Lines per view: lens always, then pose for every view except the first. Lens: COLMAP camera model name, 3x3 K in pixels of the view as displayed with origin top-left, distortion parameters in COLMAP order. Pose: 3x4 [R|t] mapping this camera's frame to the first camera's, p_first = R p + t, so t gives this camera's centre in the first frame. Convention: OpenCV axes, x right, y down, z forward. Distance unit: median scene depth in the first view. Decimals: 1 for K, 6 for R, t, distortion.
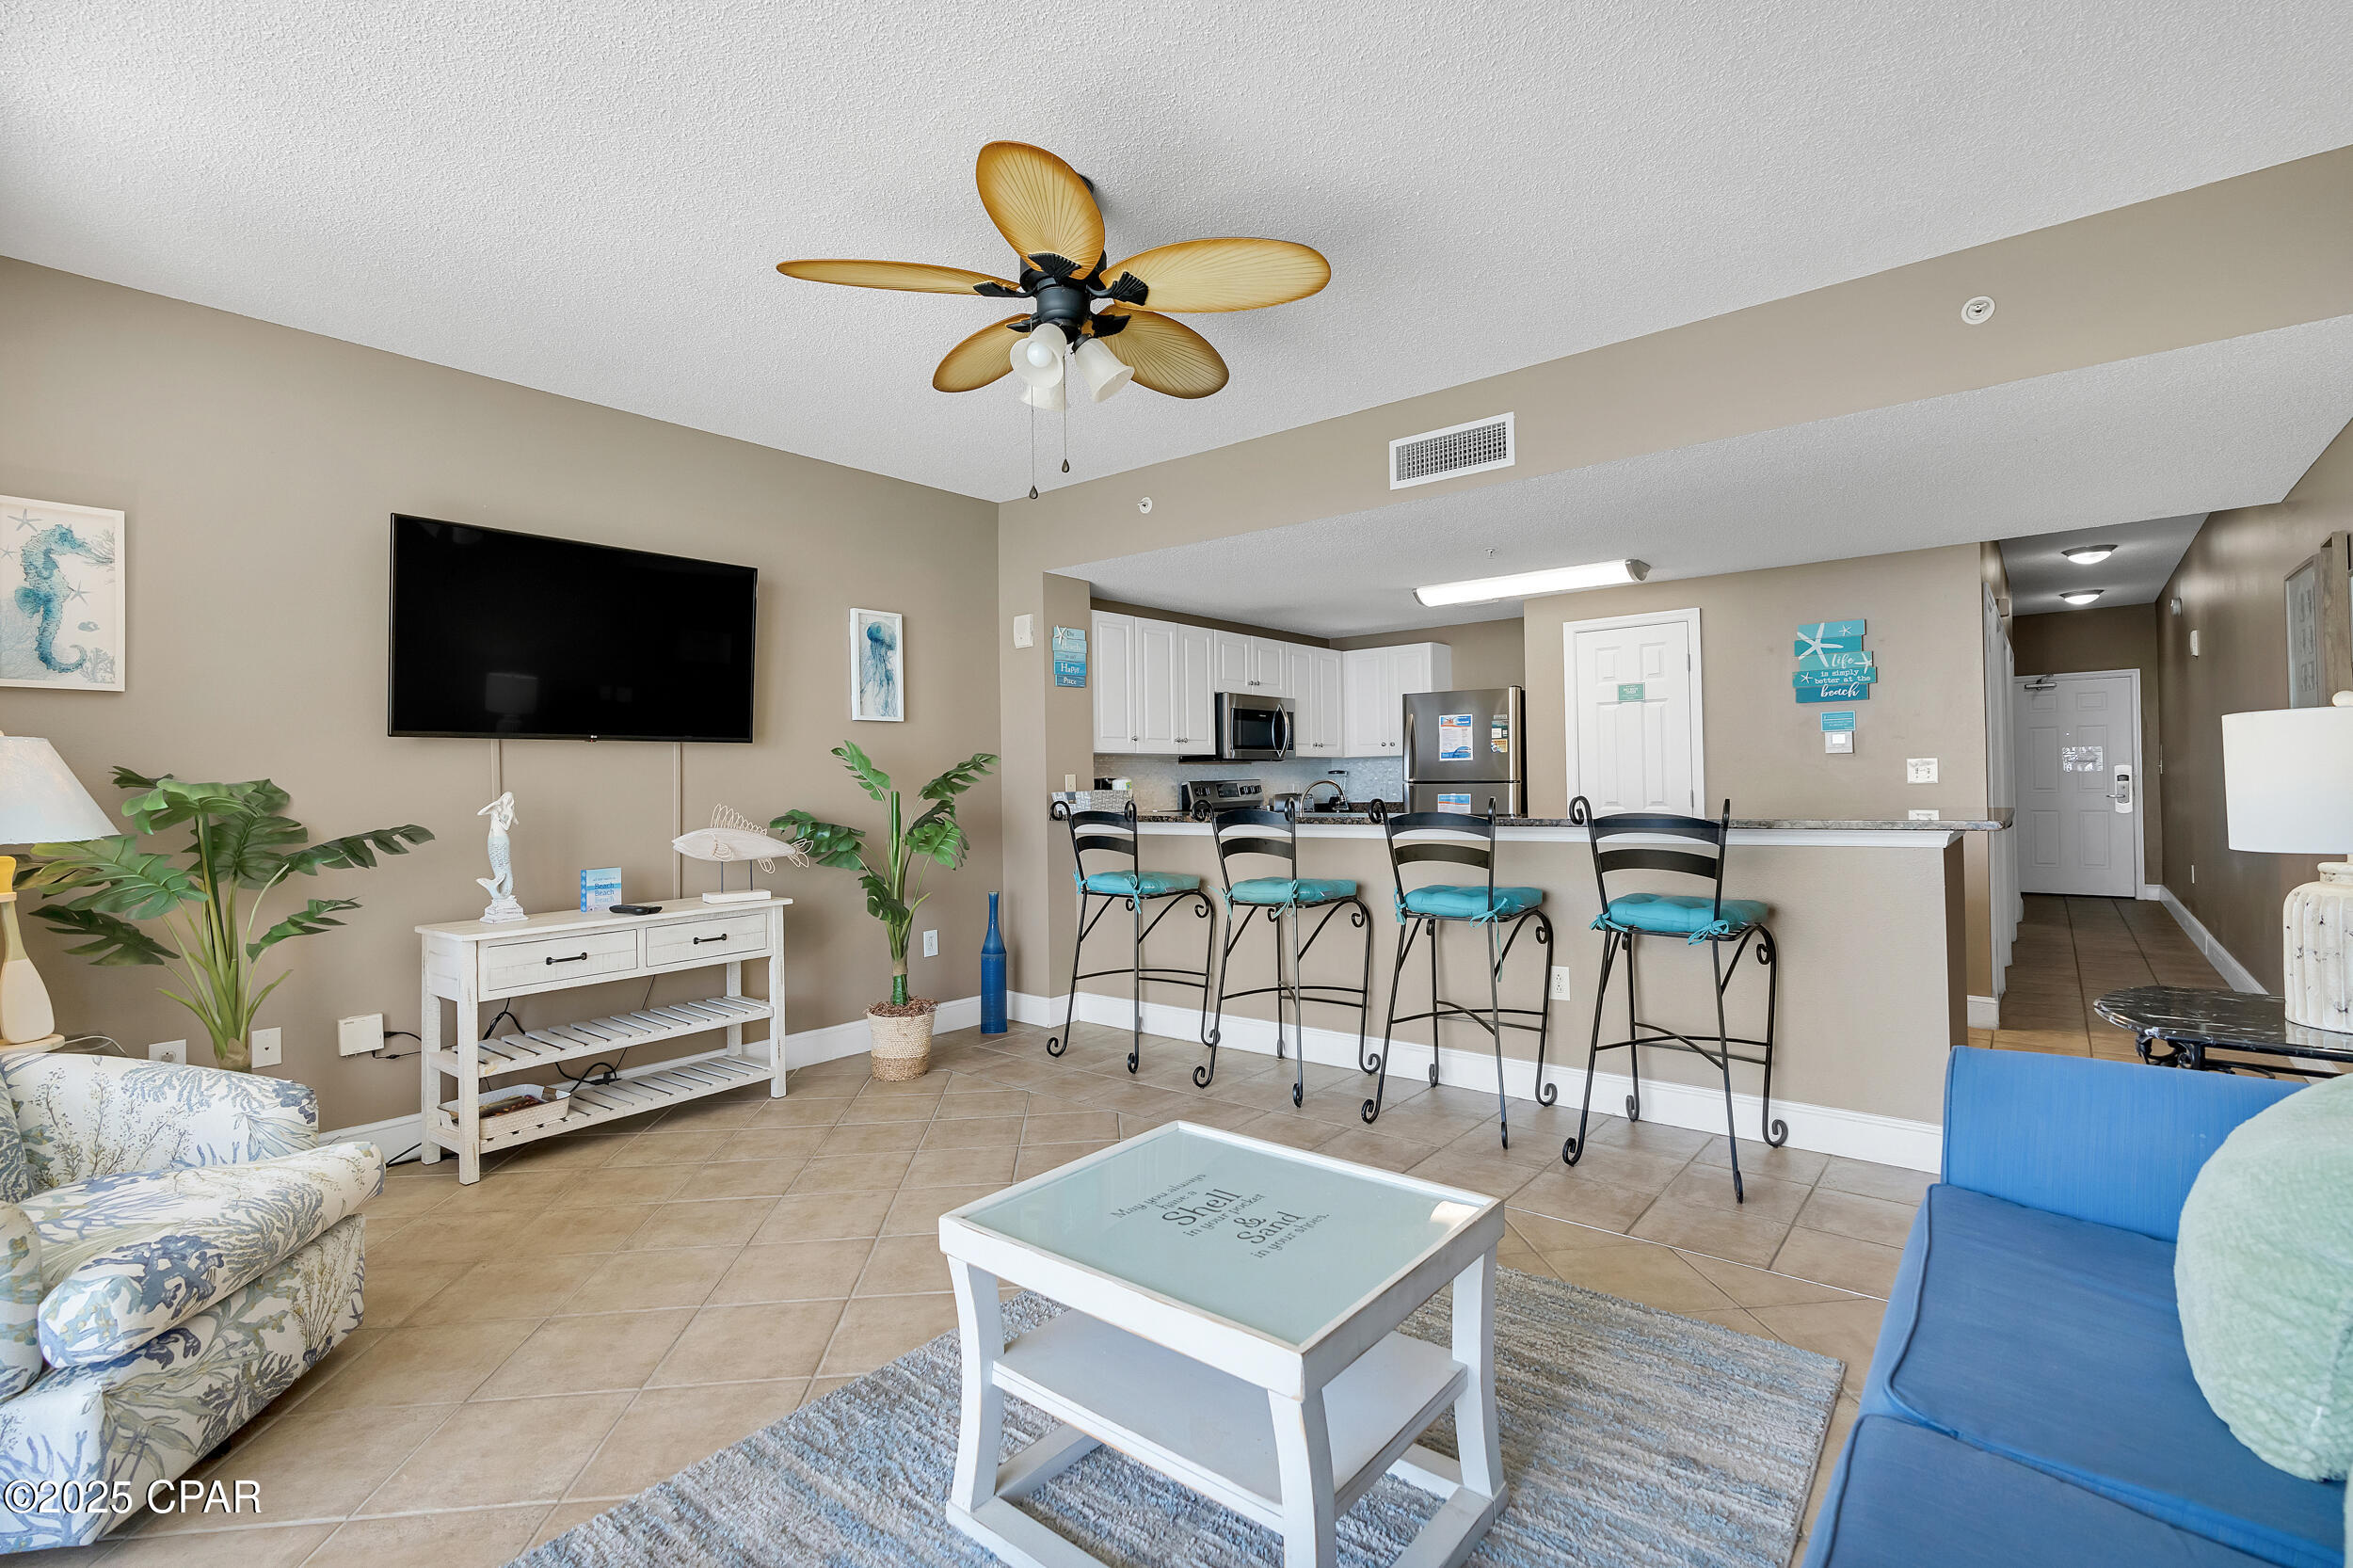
lens RADIAL K [[1056.1, 0, 1188.8], [0, 1056.1, 775.4], [0, 0, 1]] dist [-0.004609, 0.000095]
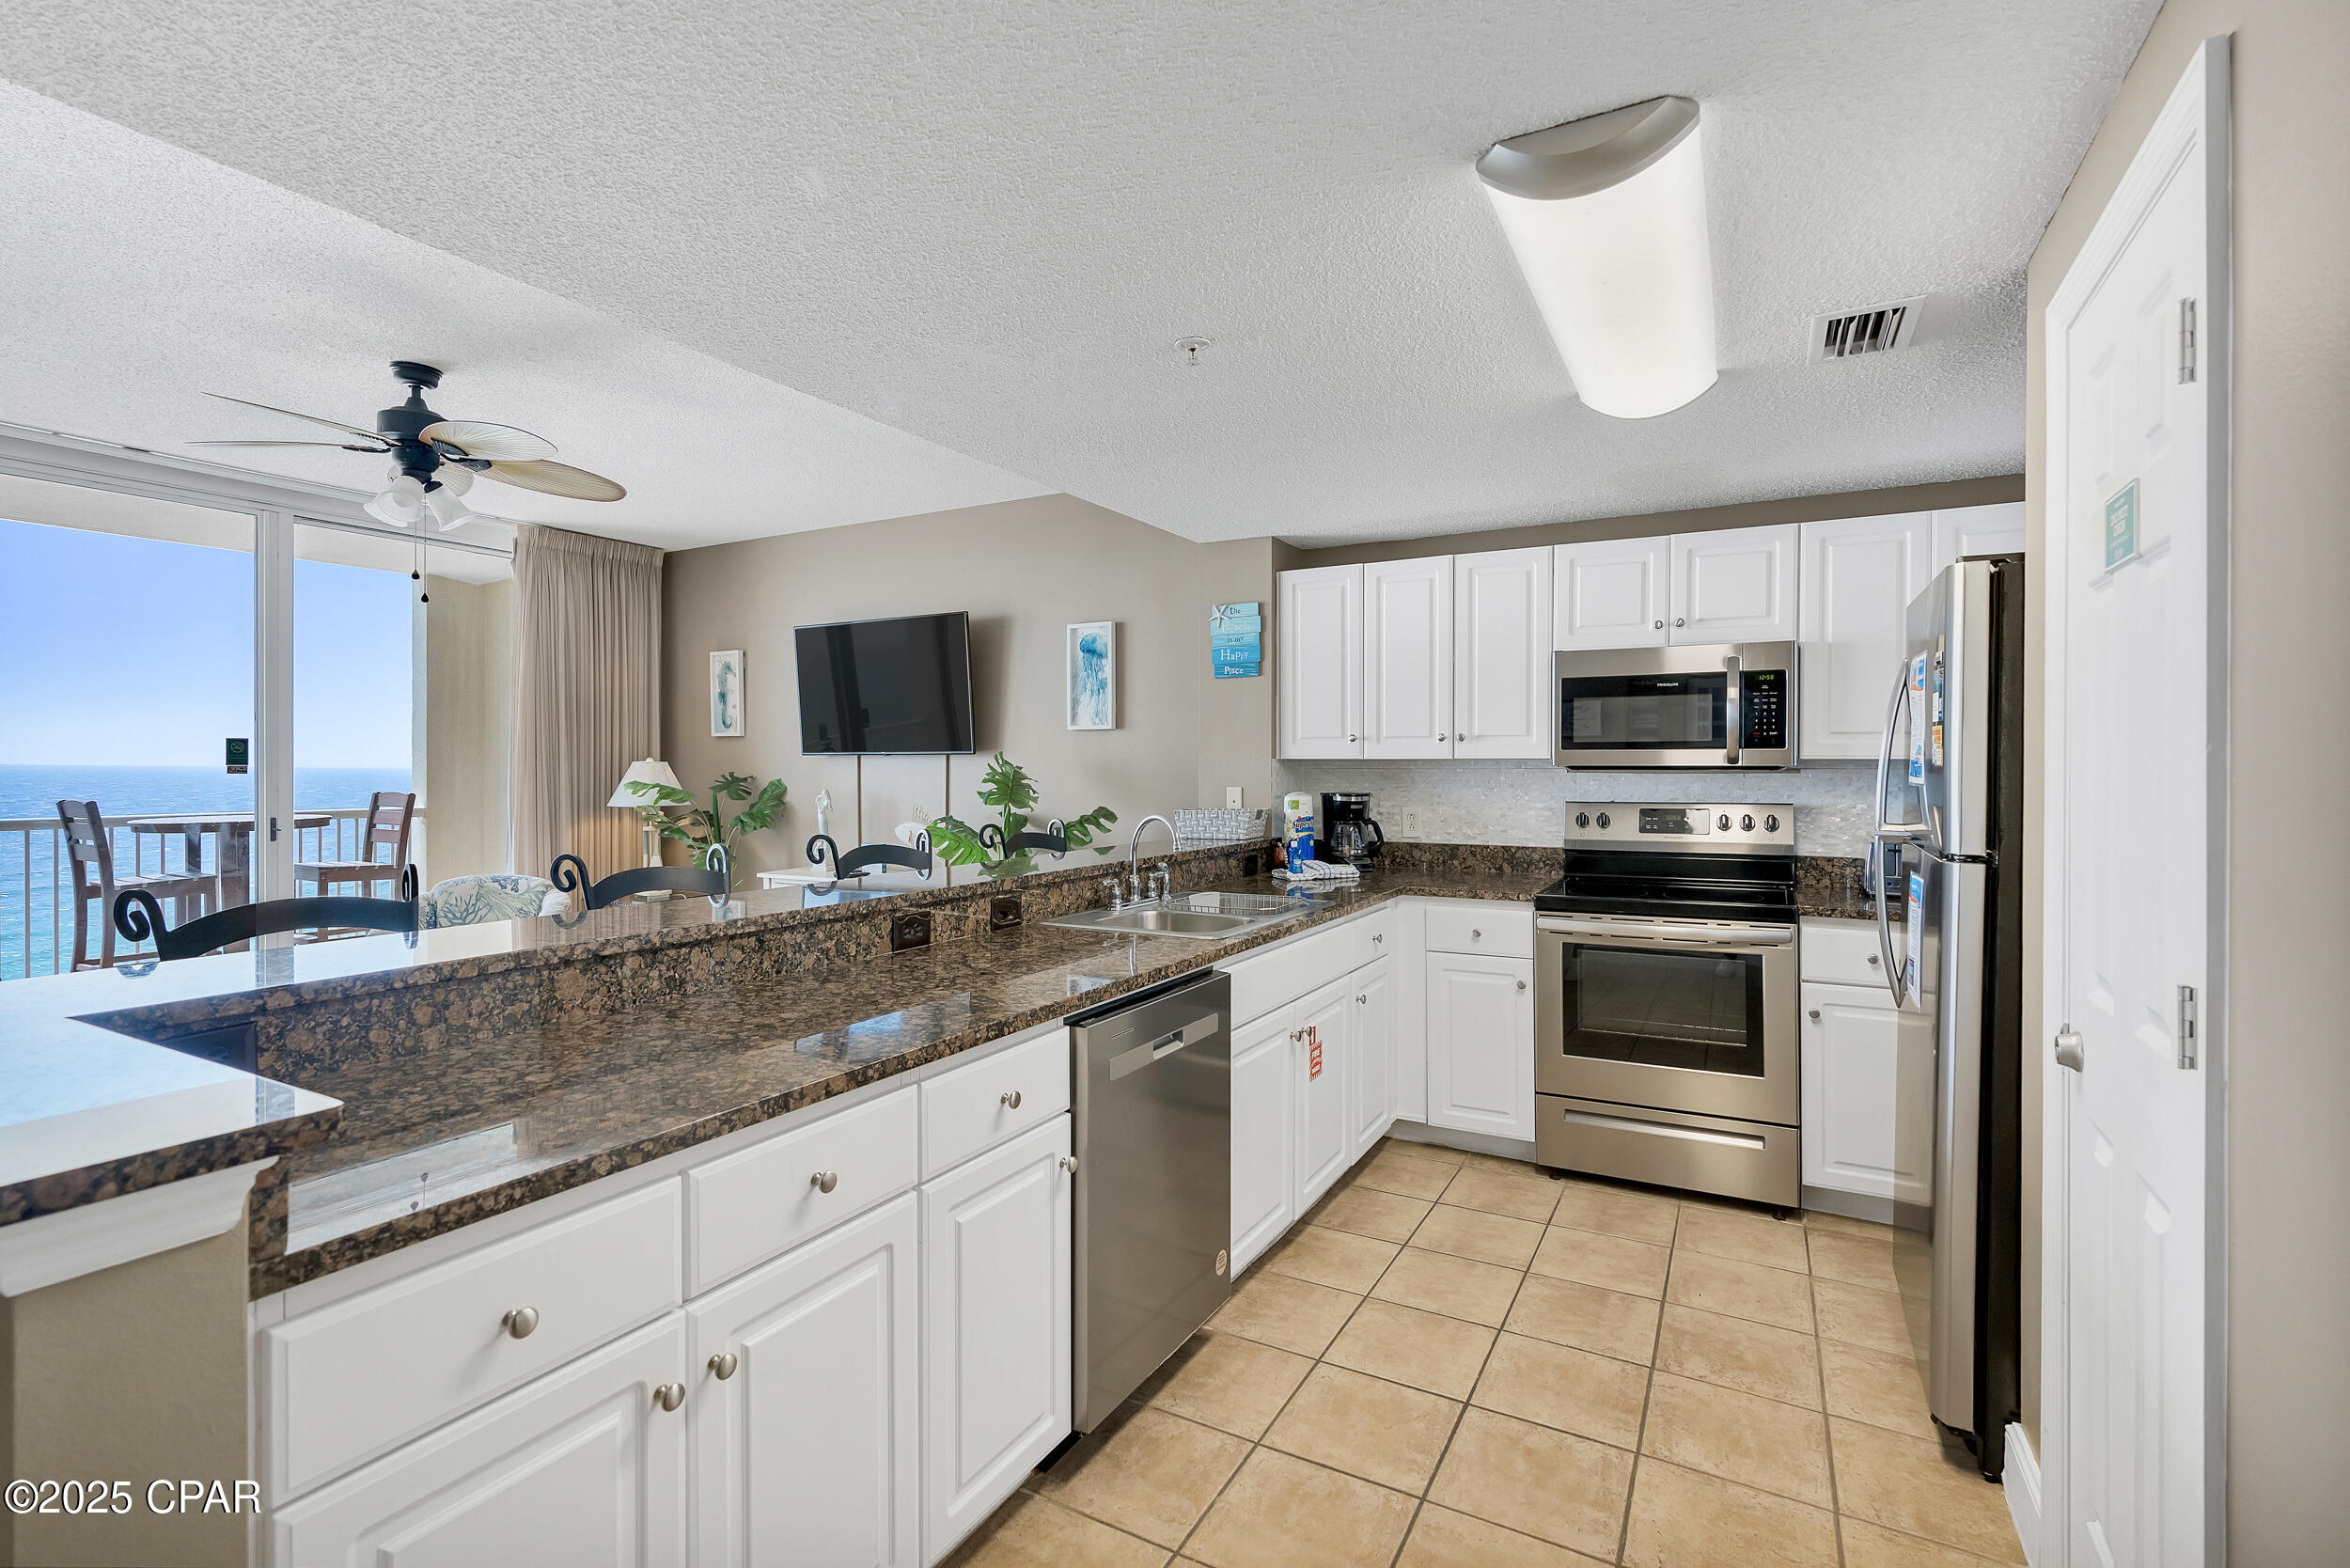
lens RADIAL K [[1038.1, 0, 1207.5], [0, 1038.1, 760.2], [0, 0, 1]] dist [0.002354, 0.000772]
pose [[0.195108, 0.015056, -0.980666, 0.813303], [0.003647, 0.999864, 0.016076, -0.042084], [0.980775, -0.006713, 0.195026, 1.024766]]
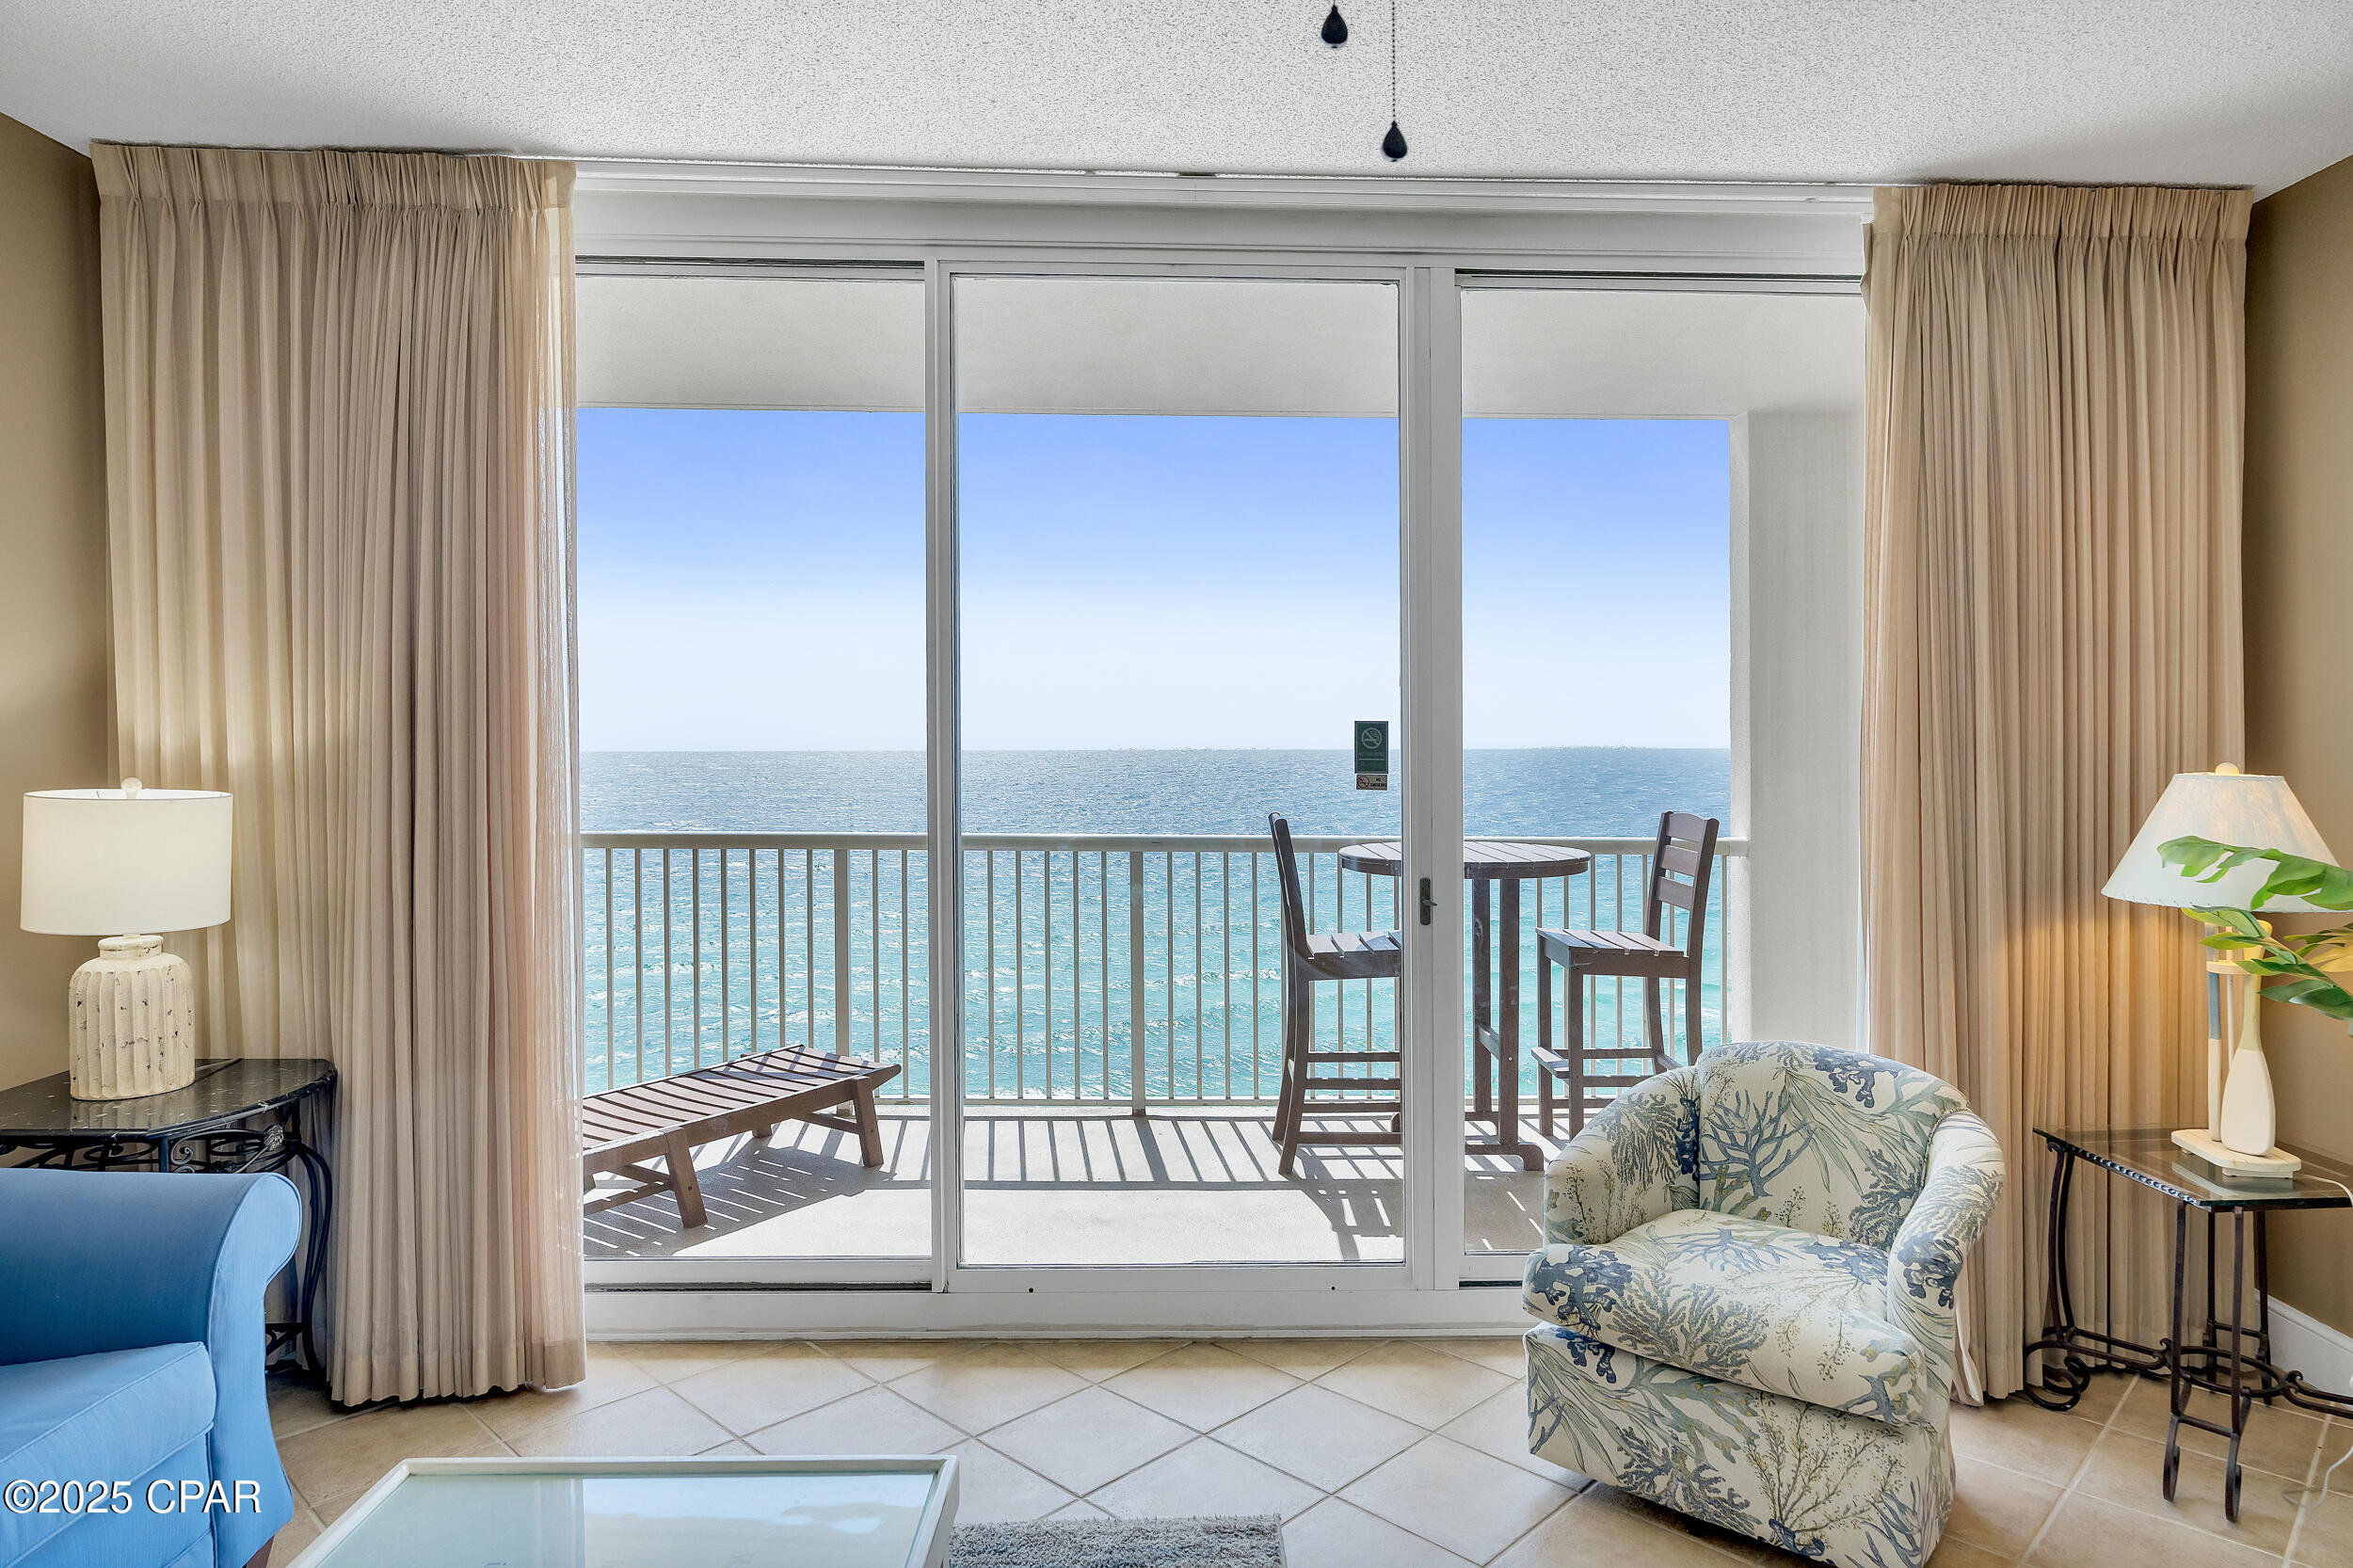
lens RADIAL K [[1417.8, 0, 1185.1], [0, 1417.8, 719.8], [0, 0, 1]] dist [-0.006061, 0.000097]
pose [[-0.770696, 0.007431, -0.637159, 0.123353], [0.013912, 0.999890, -0.005166, -0.049534], [0.637051, -0.012845, -0.770715, 0.771882]]
